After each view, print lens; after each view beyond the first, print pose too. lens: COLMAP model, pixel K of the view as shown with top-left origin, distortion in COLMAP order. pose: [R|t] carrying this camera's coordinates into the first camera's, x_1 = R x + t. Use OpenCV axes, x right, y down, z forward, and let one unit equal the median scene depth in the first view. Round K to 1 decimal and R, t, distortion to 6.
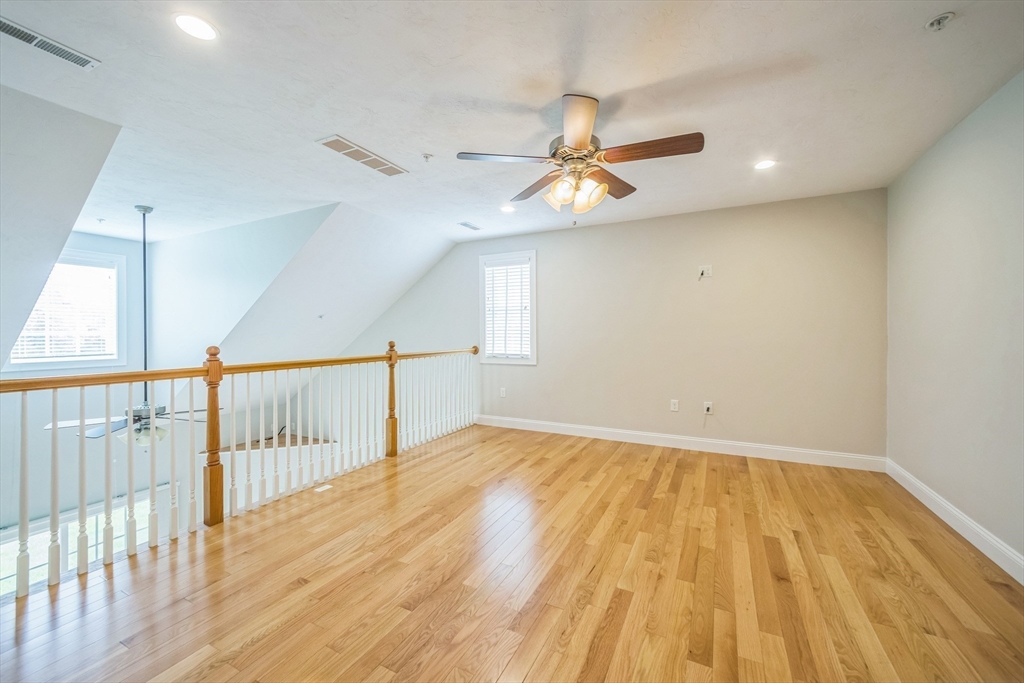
lens RADIAL K [[407.2, 0, 512.0], [0, 407.2, 341.5], [0, 0, 1]] dist [-0.000857, 0.000077]
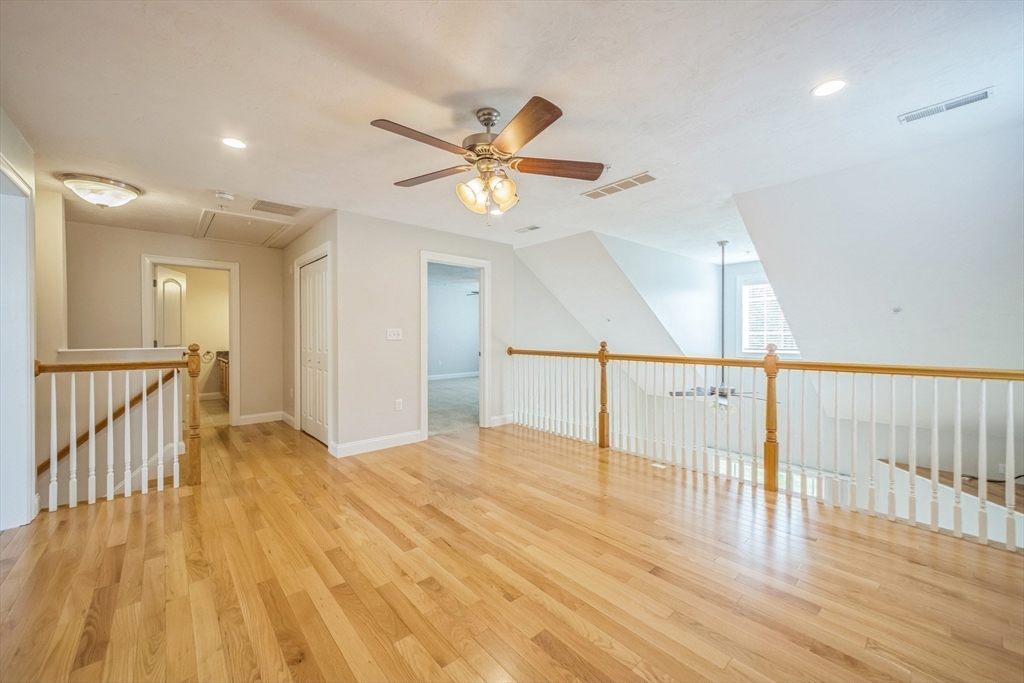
lens RADIAL K [[390.7, 0, 516.0], [0, 390.7, 346.8], [0, 0, 1]] dist [0.033826, 0.000055]
pose [[-0.354810, 0.044469, -0.933880, 0.856279], [-0.005177, 0.998759, 0.049525, -0.042503], [0.934924, 0.022407, -0.354140, 1.165345]]
